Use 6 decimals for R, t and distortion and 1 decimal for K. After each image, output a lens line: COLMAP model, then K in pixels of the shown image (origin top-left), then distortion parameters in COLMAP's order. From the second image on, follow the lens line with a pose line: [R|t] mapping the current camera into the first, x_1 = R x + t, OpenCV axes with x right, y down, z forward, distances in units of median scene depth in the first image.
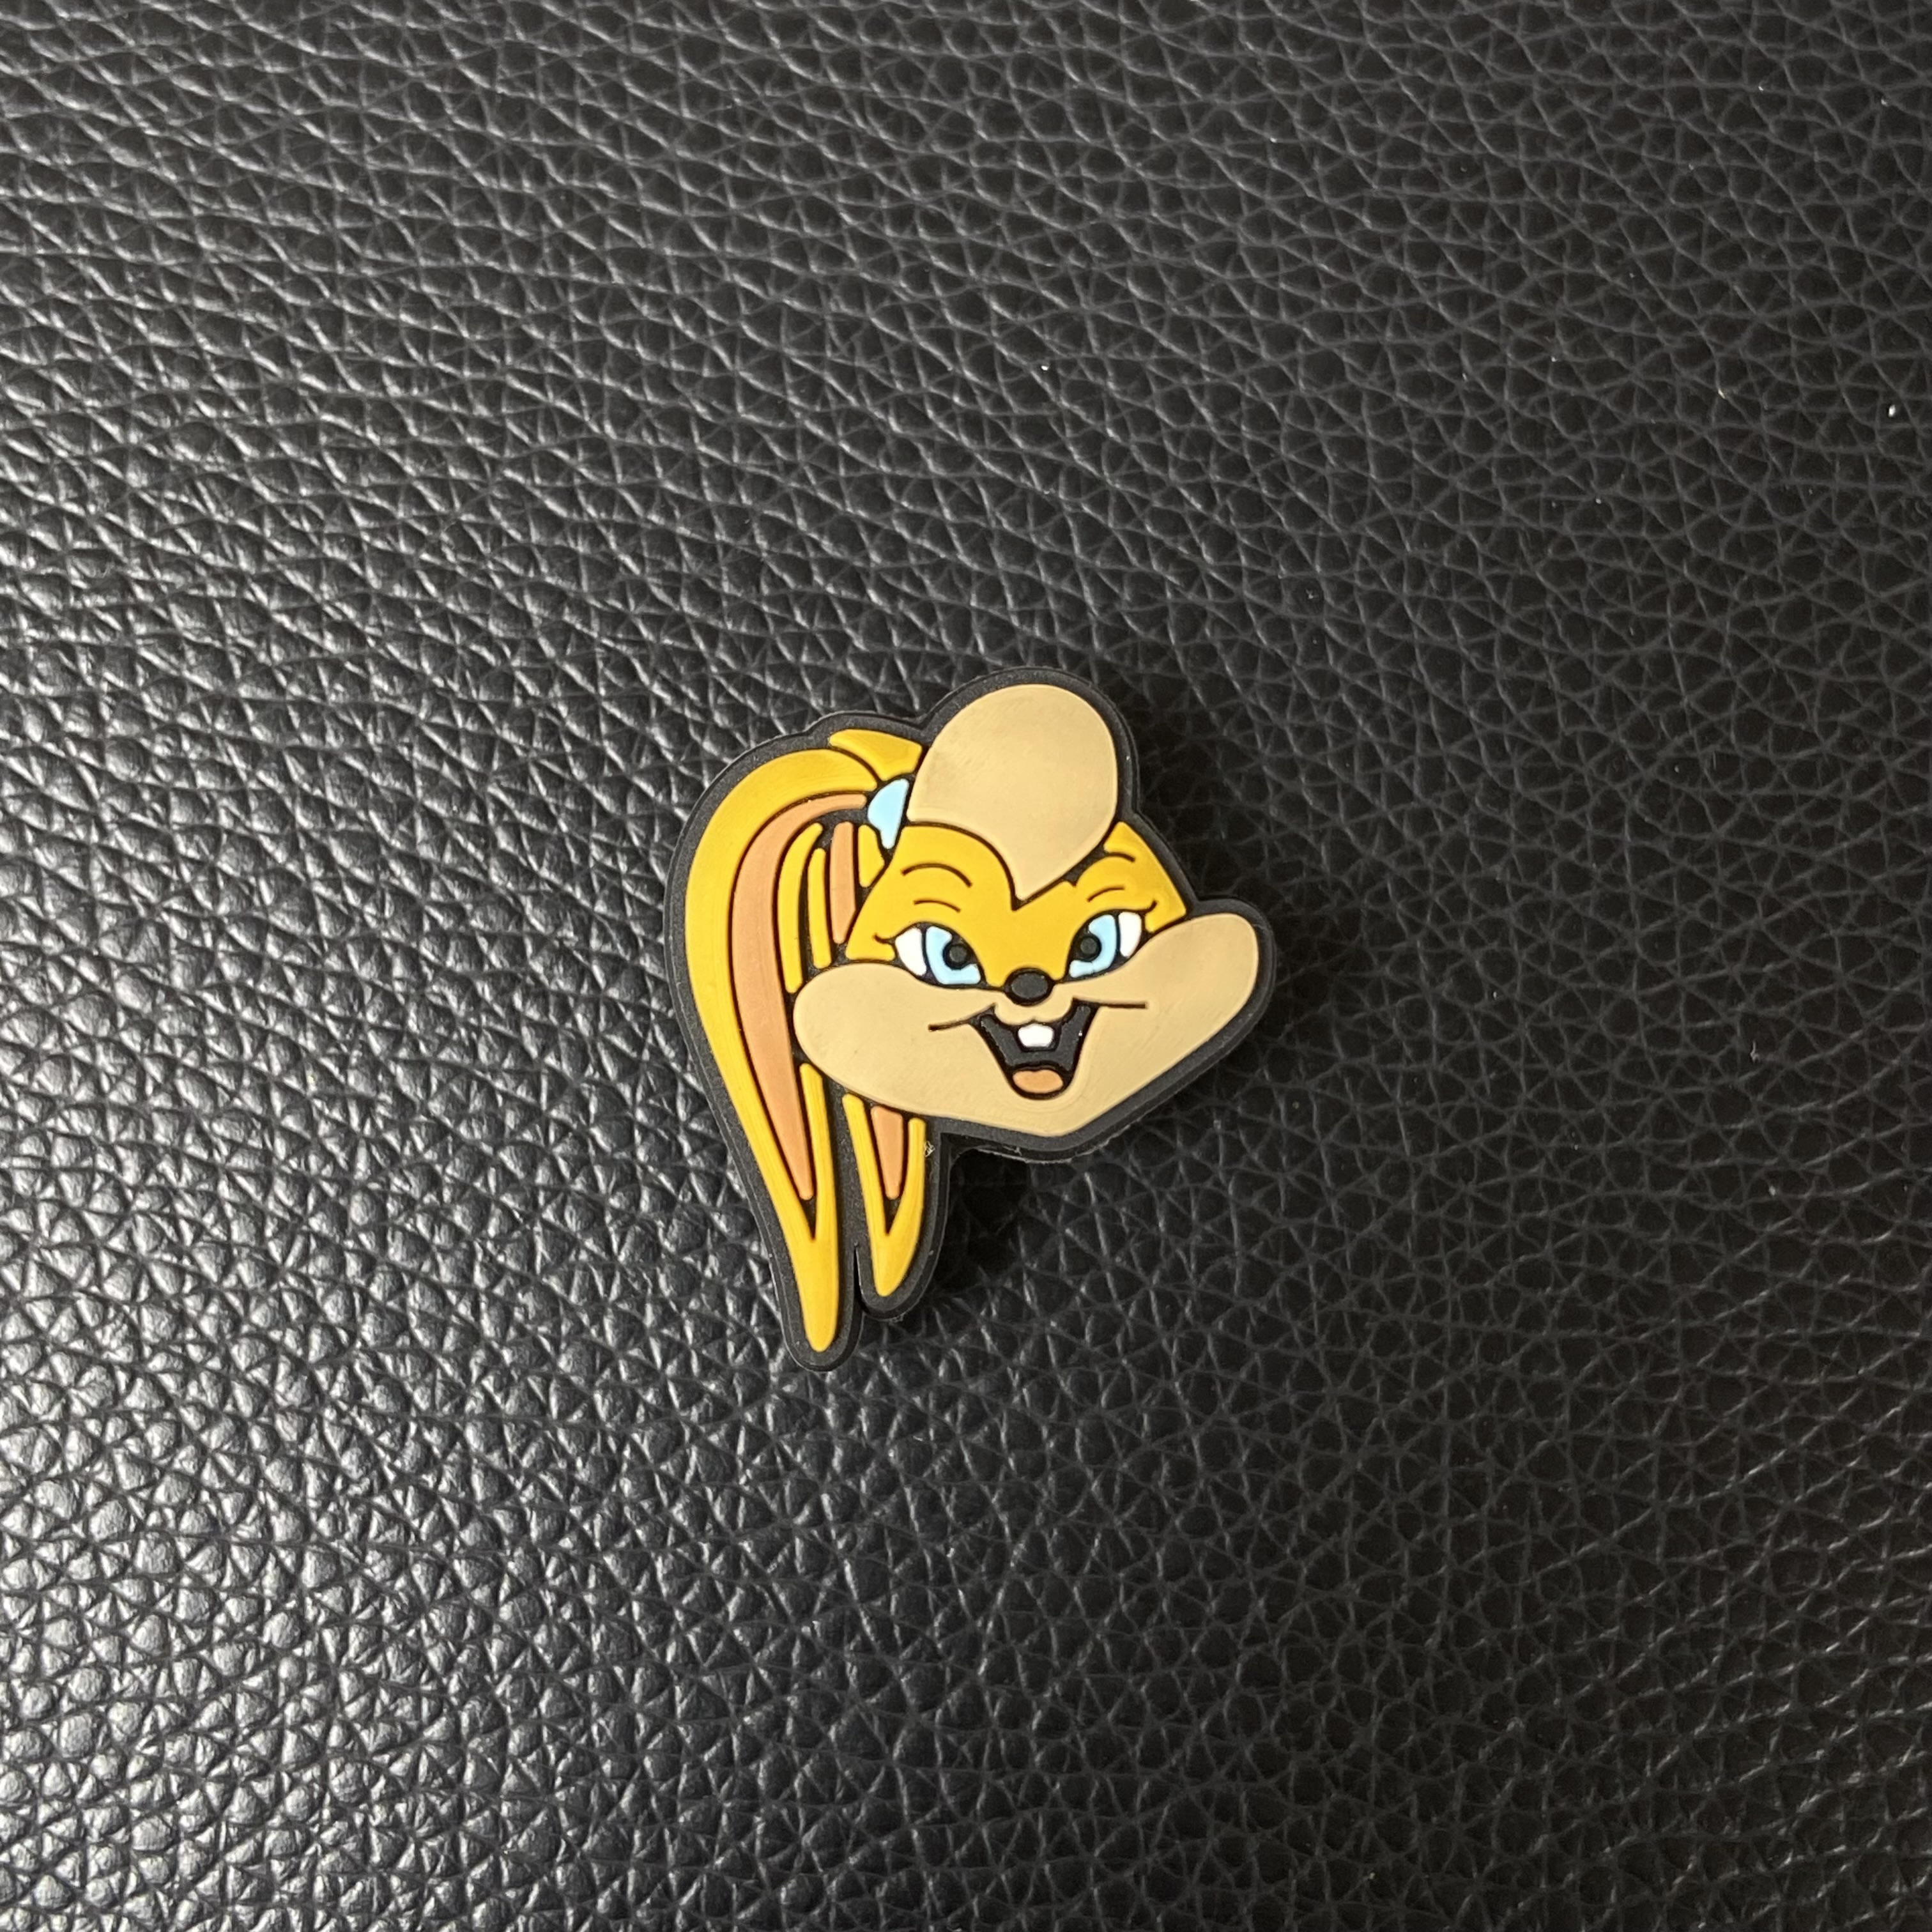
lens RADIAL K [[2859.8, 0, 968.2], [0, 2859.8, 972.6], [0, 0, 1]] dist [0.073035, 0.000000]
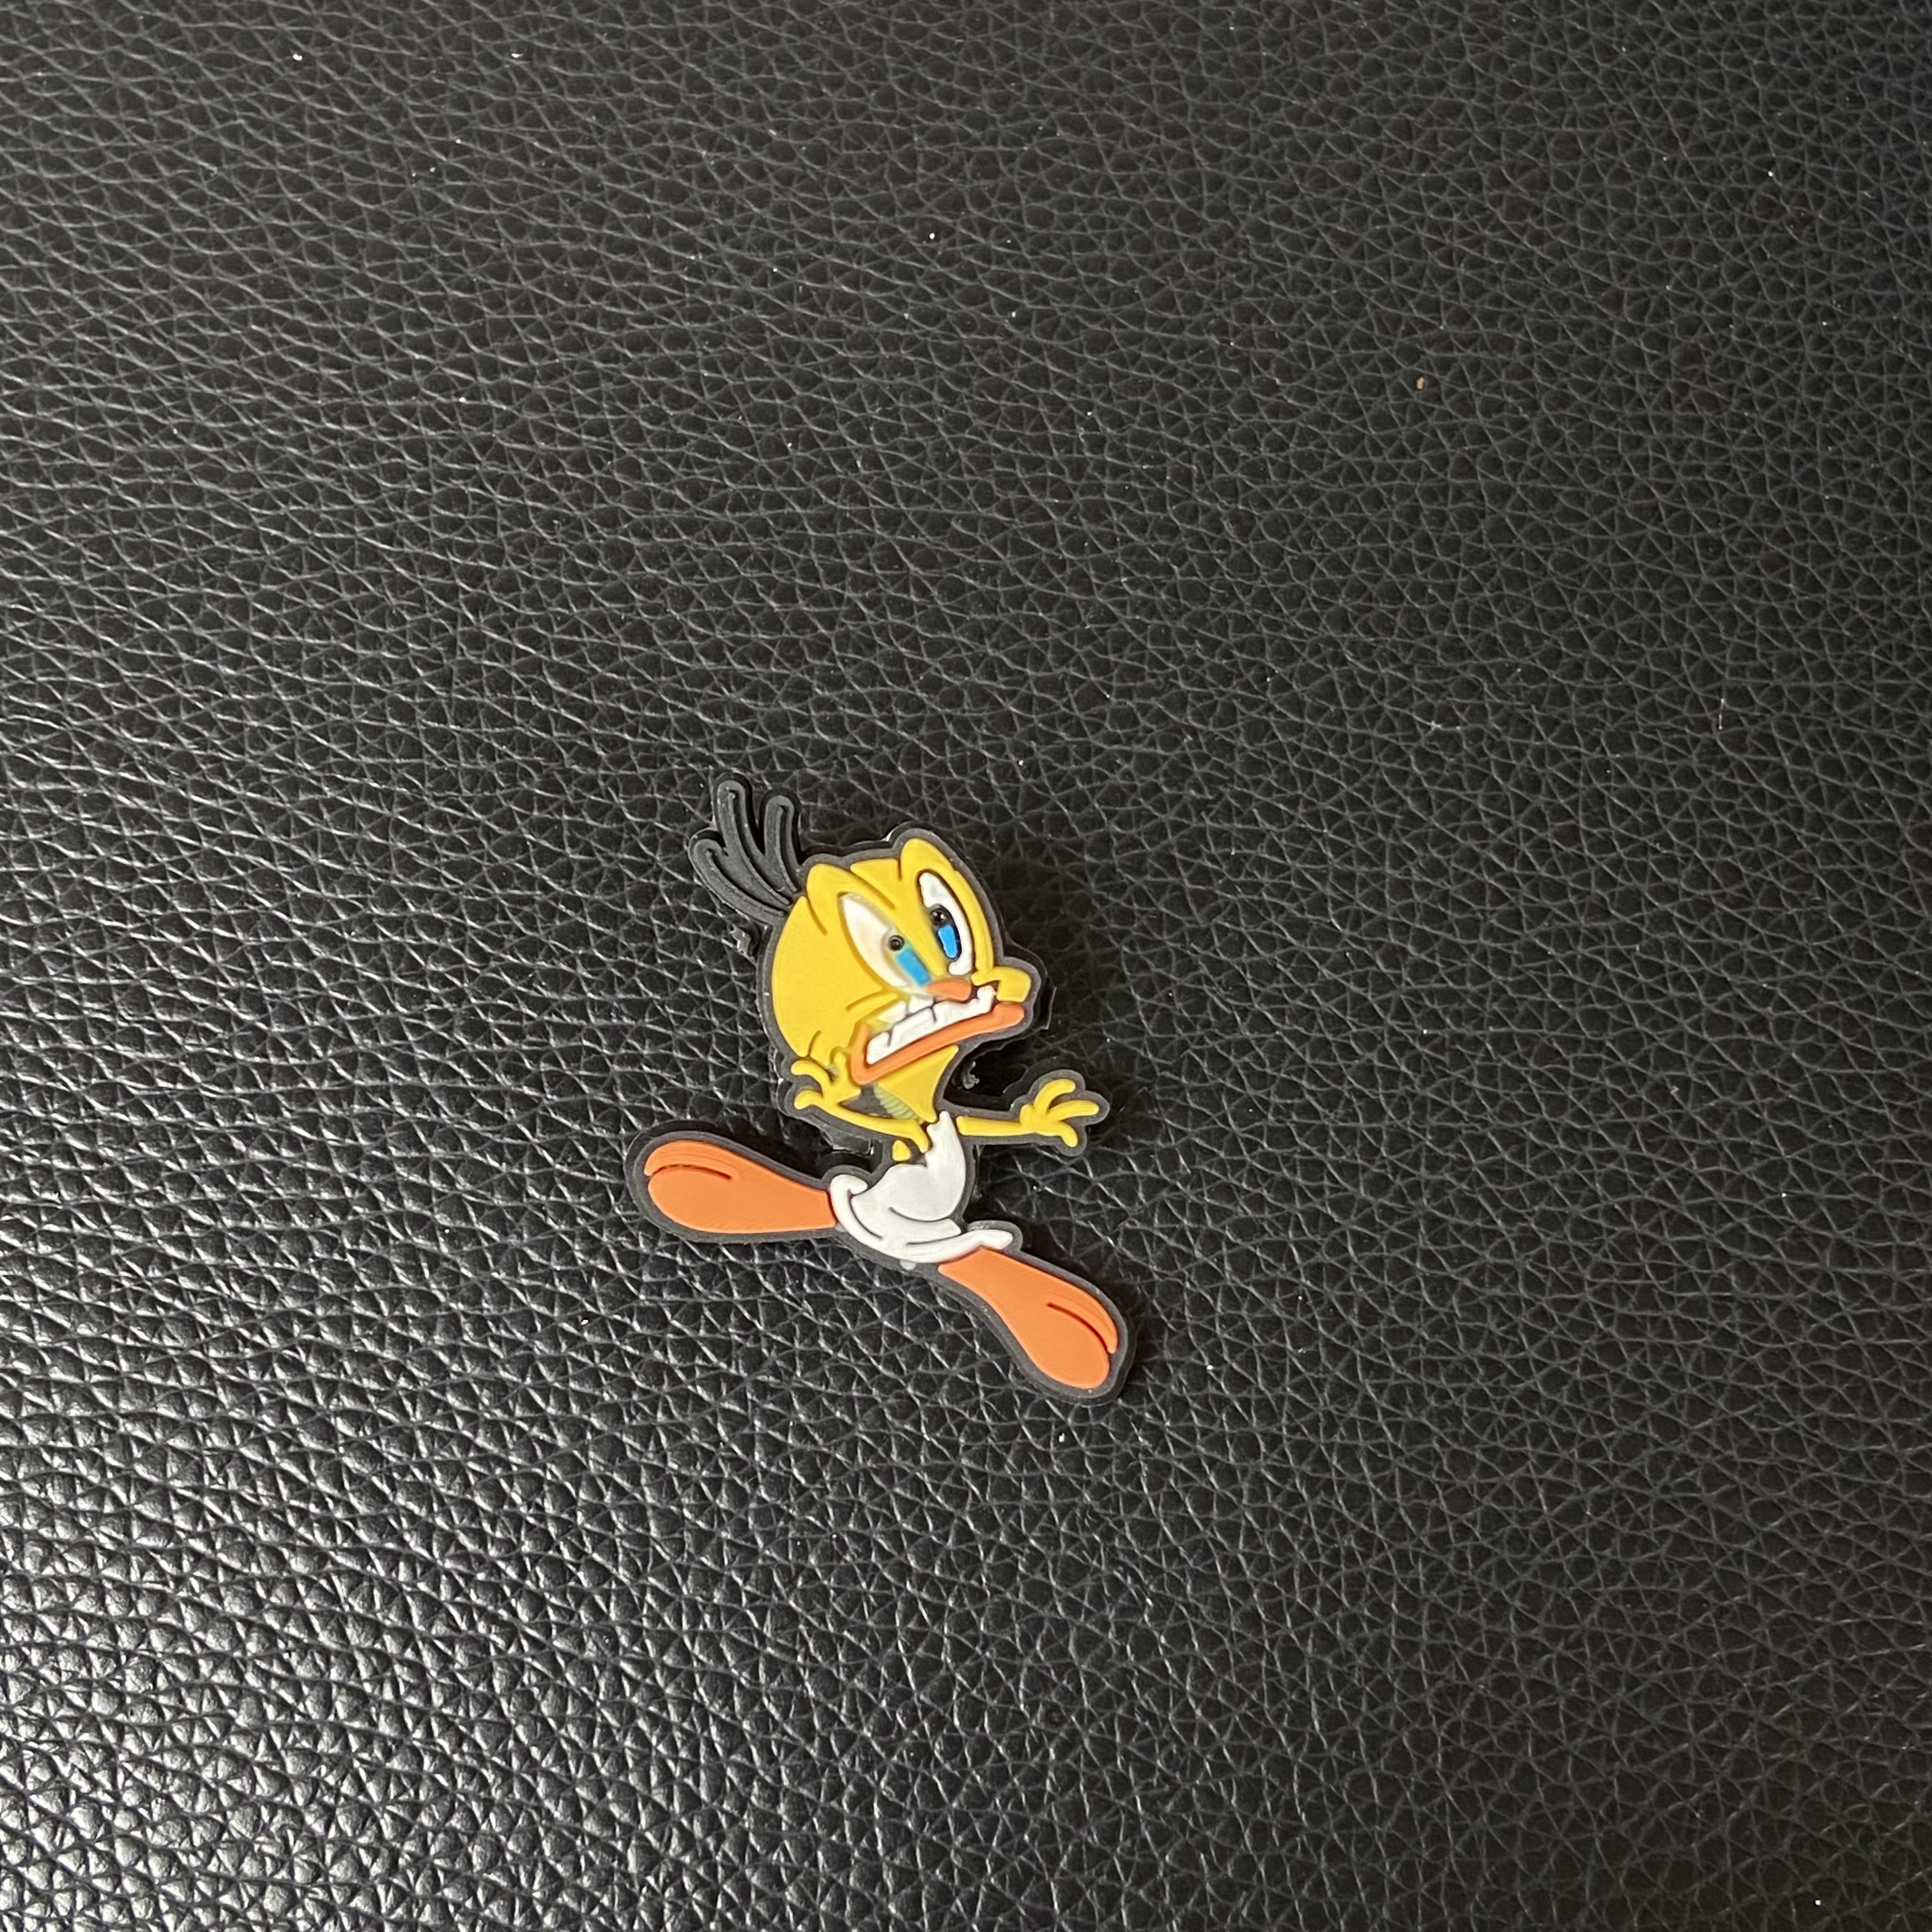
lens RADIAL K [[2998.4, 0, 981.9], [0, 2998.4, 995.8], [0, 0, 1]] dist [0.078662, 0.000000]
pose [[0.995295, -0.093804, 0.024281, 0.272086], [0.096081, 0.987864, -0.122041, -0.229963], [-0.012538, 0.123800, 0.992228, -0.329724]]
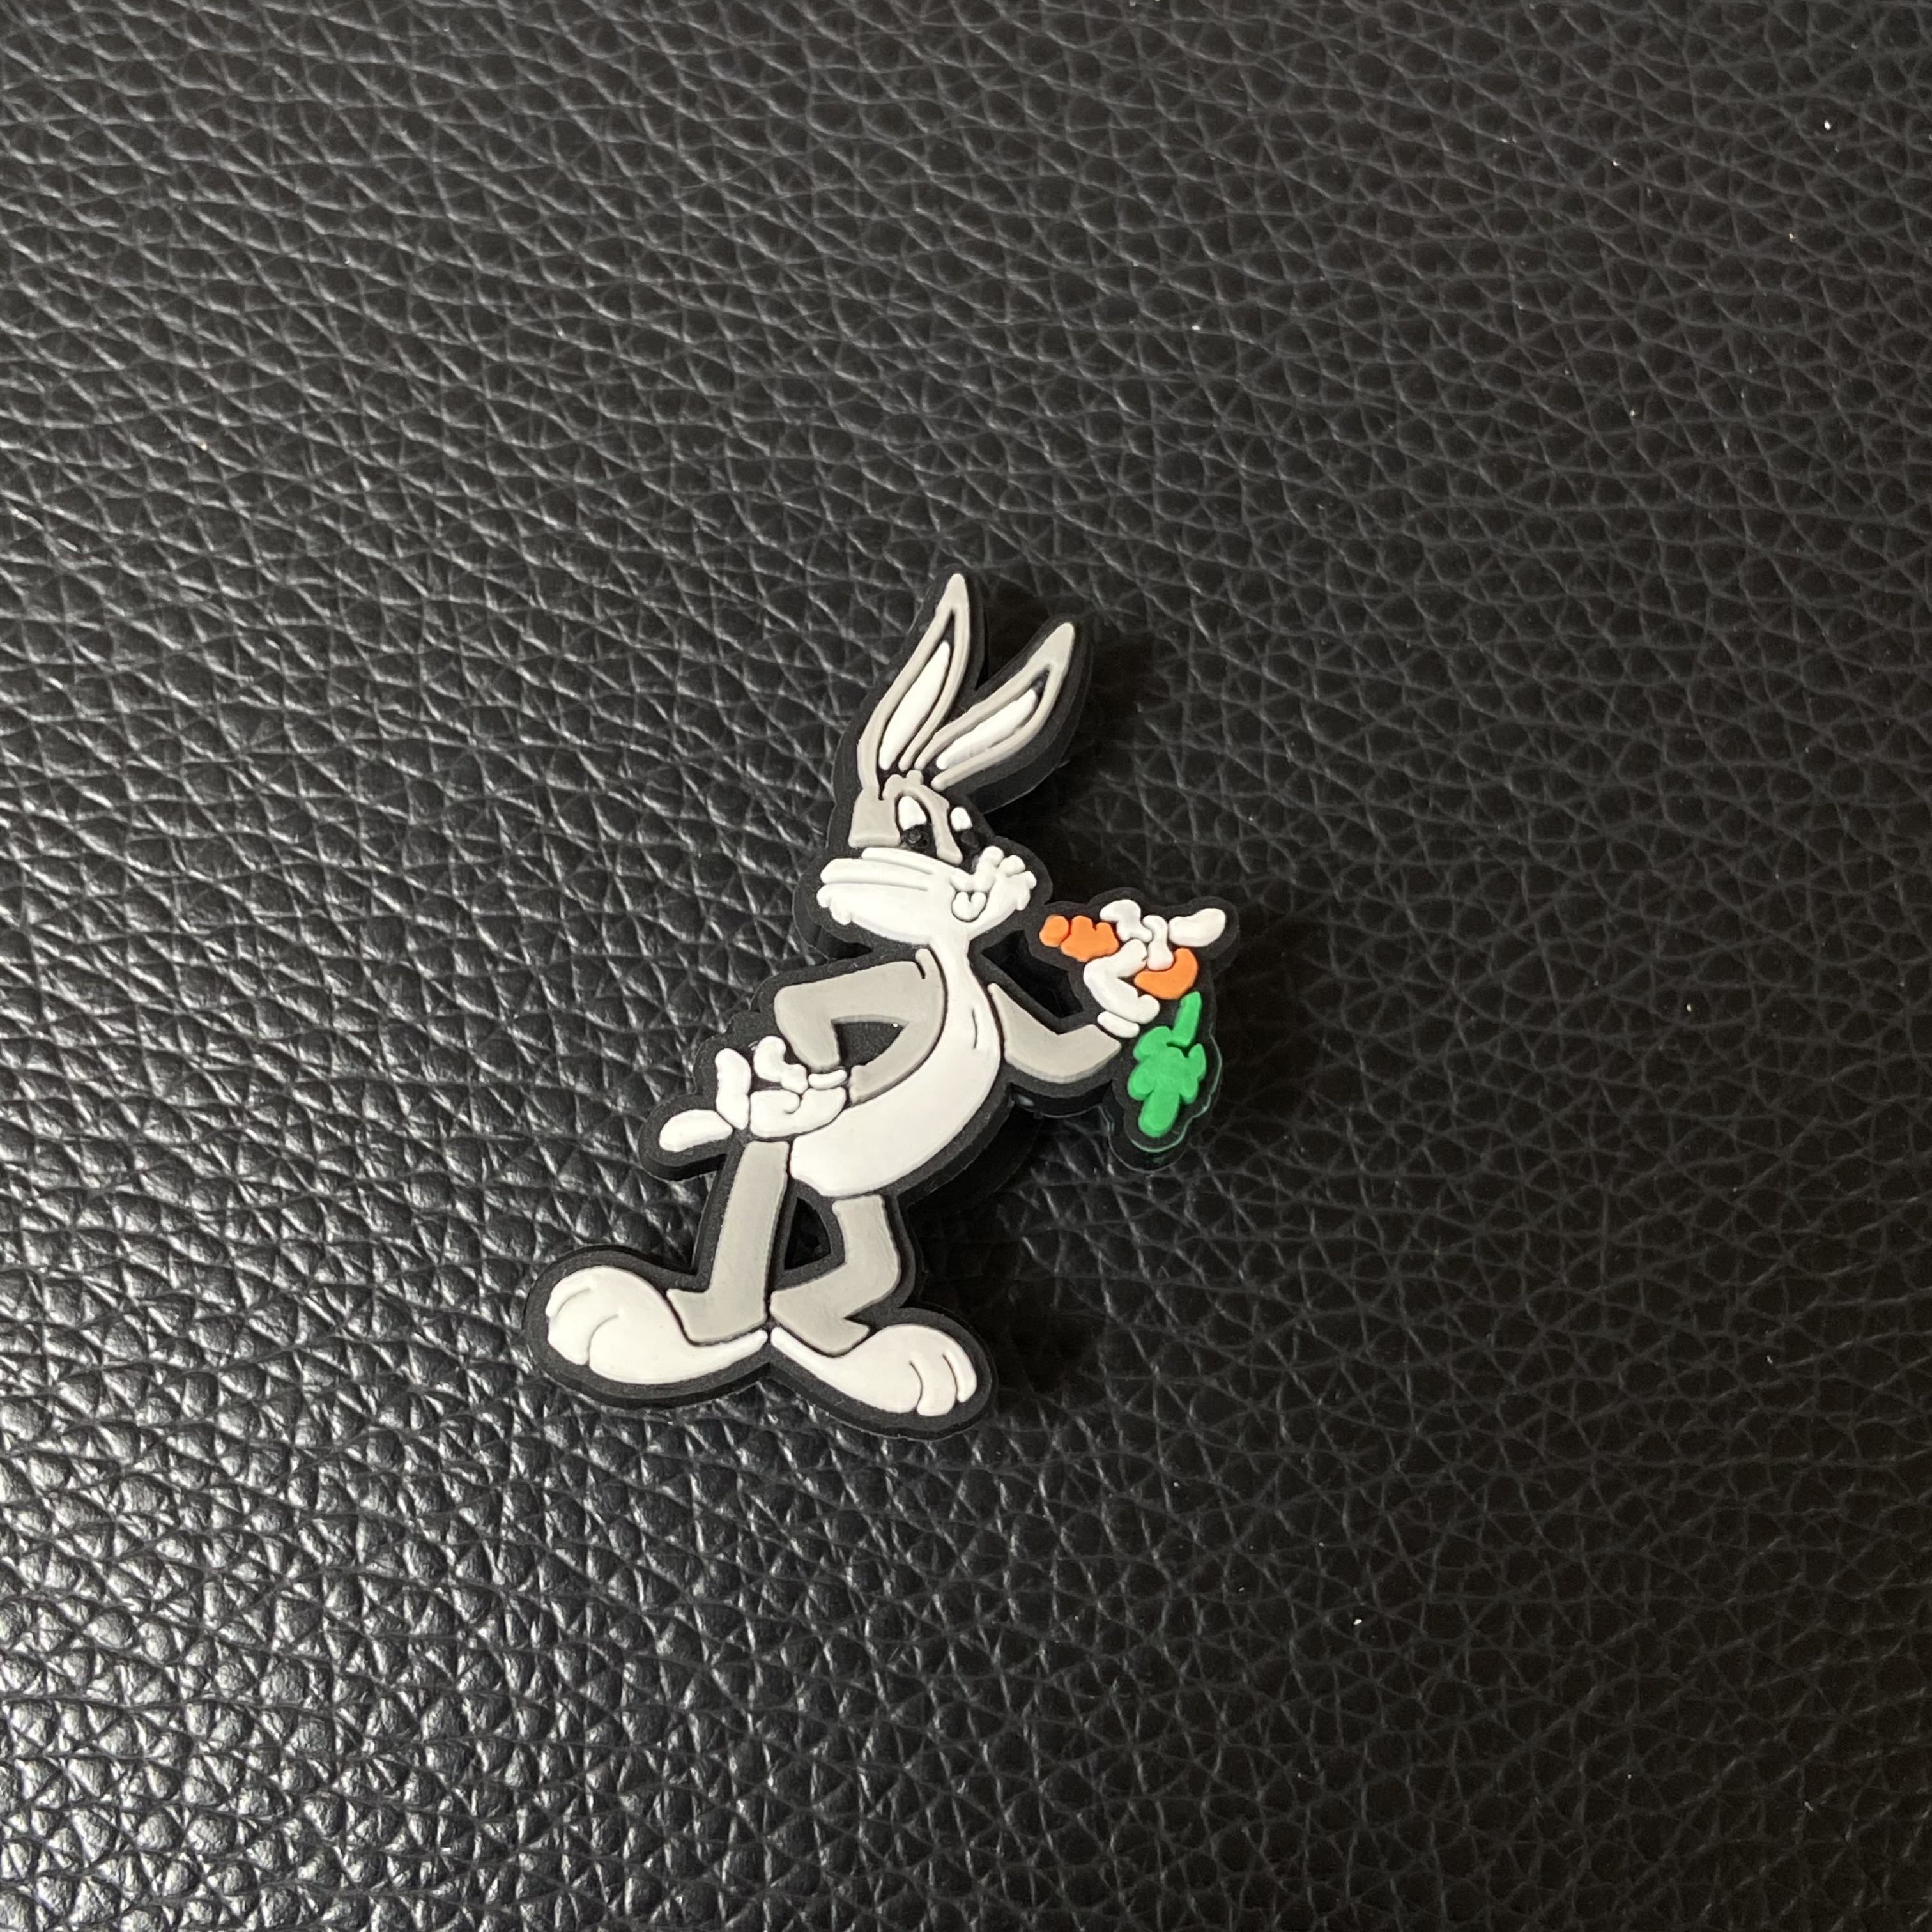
lens RADIAL K [[2859.8, 0, 959.4], [0, 2859.8, 969.5], [0, 0, 1]] dist [0.073035, 0.000000]
pose [[0.999308, -0.034768, 0.013183, -0.018952], [0.034893, 0.999348, -0.009319, -0.476744], [-0.012850, 0.009772, 0.999870, 0.052231]]
